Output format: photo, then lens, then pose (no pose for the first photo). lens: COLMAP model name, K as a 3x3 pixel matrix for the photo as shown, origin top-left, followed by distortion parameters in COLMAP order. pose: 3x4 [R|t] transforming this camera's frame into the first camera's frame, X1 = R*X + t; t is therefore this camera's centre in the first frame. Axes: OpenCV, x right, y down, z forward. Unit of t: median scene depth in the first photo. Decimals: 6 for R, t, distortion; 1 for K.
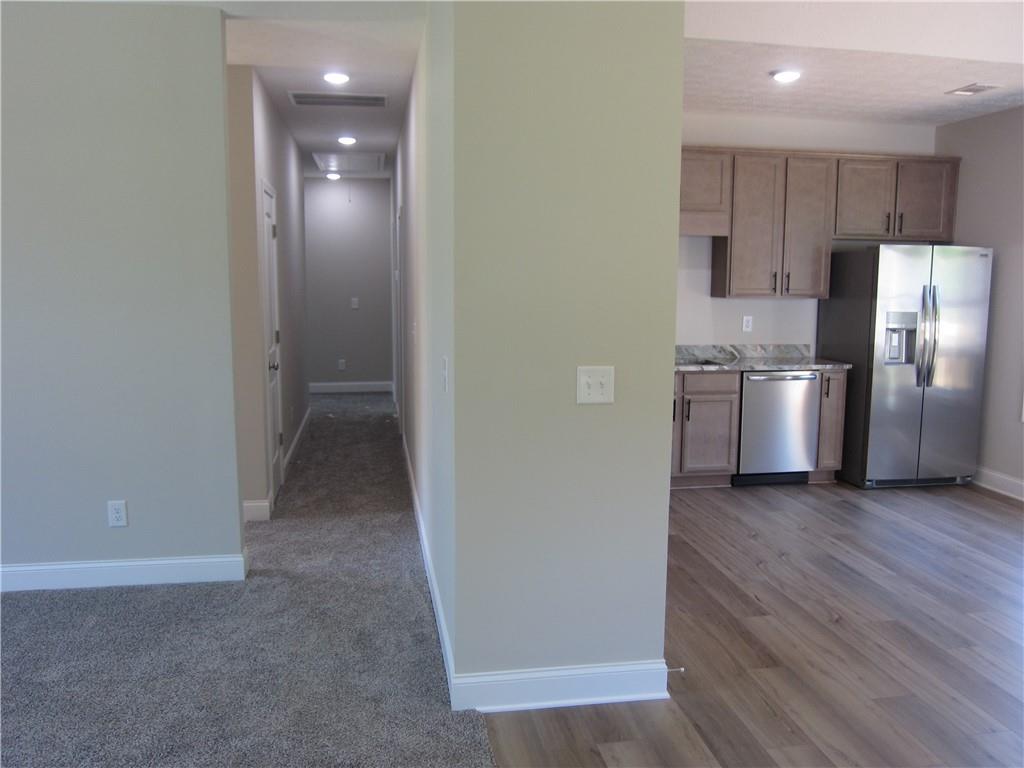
lens RADIAL K [[845.5, 0, 519.2], [0, 845.5, 384.8], [0, 0, 1]] dist [-0.063853, 0.027552]
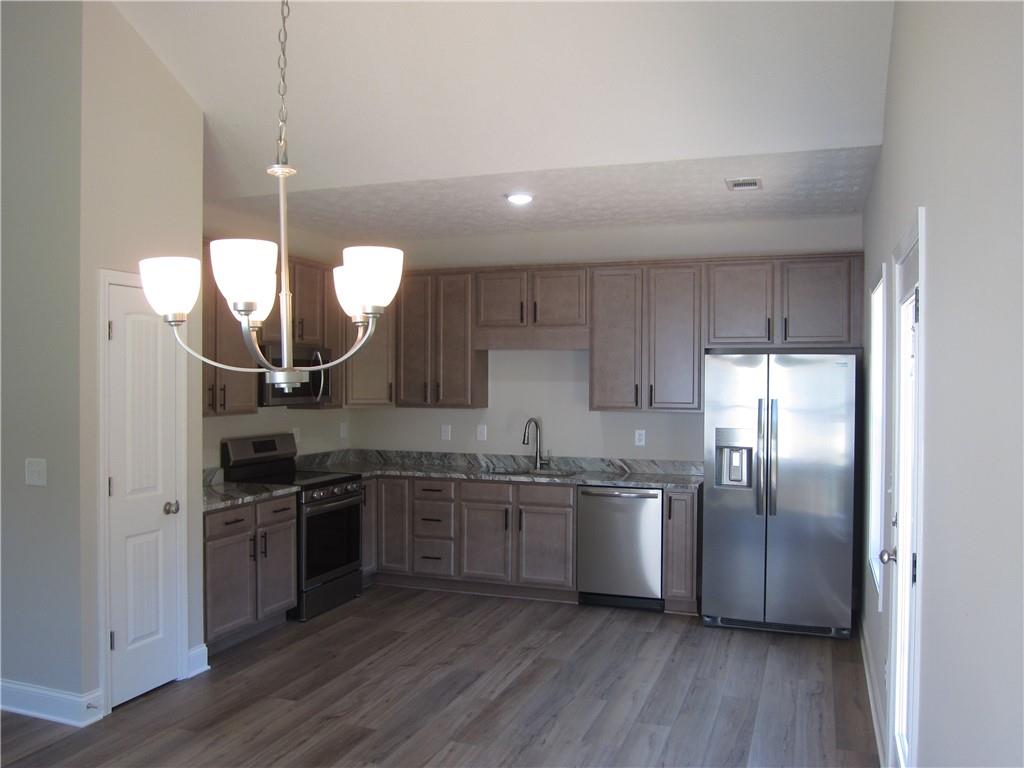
lens RADIAL K [[845.5, 0, 505.9], [0, 845.5, 379.0], [0, 0, 1]] dist [-0.063853, 0.027552]
pose [[0.867932, -0.002200, -0.496677, 0.685246], [-0.063257, 0.991357, -0.114931, -0.020333], [0.492638, 0.131171, 0.860292, 0.092976]]
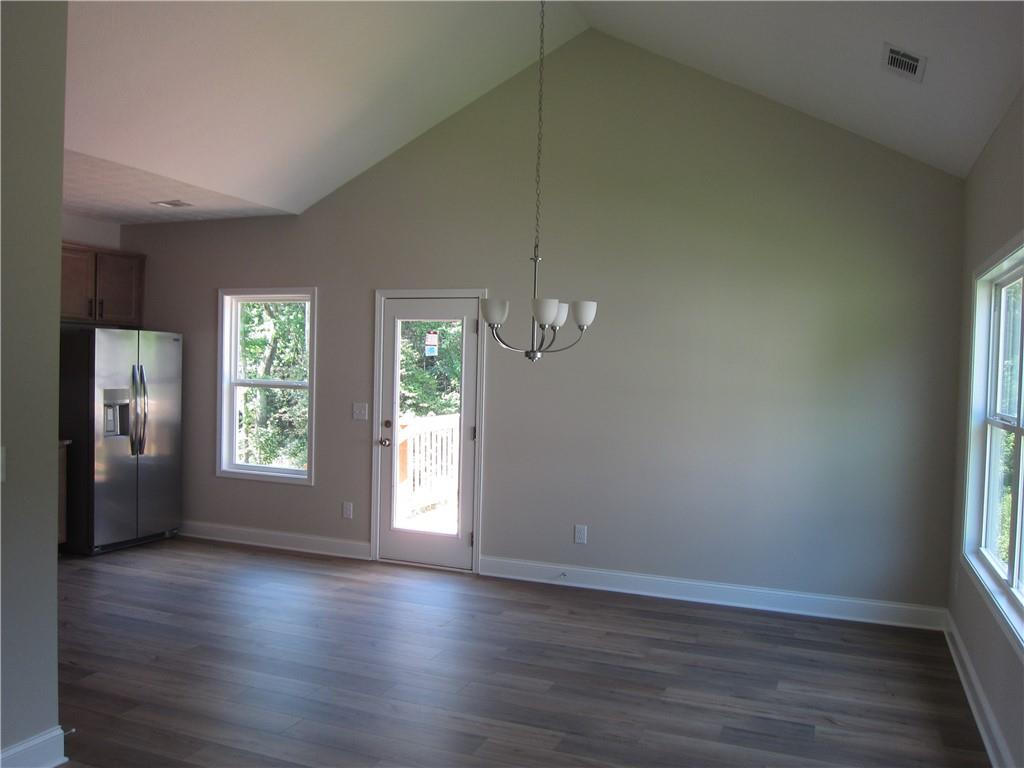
lens RADIAL K [[845.5, 0, 509.9], [0, 845.5, 389.9], [0, 0, 1]] dist [-0.063853, 0.027552]
pose [[0.530733, -0.018633, 0.847334, -0.201422], [0.089874, 0.995359, -0.034405, -0.001107], [-0.842761, 0.094413, 0.529944, -0.028708]]
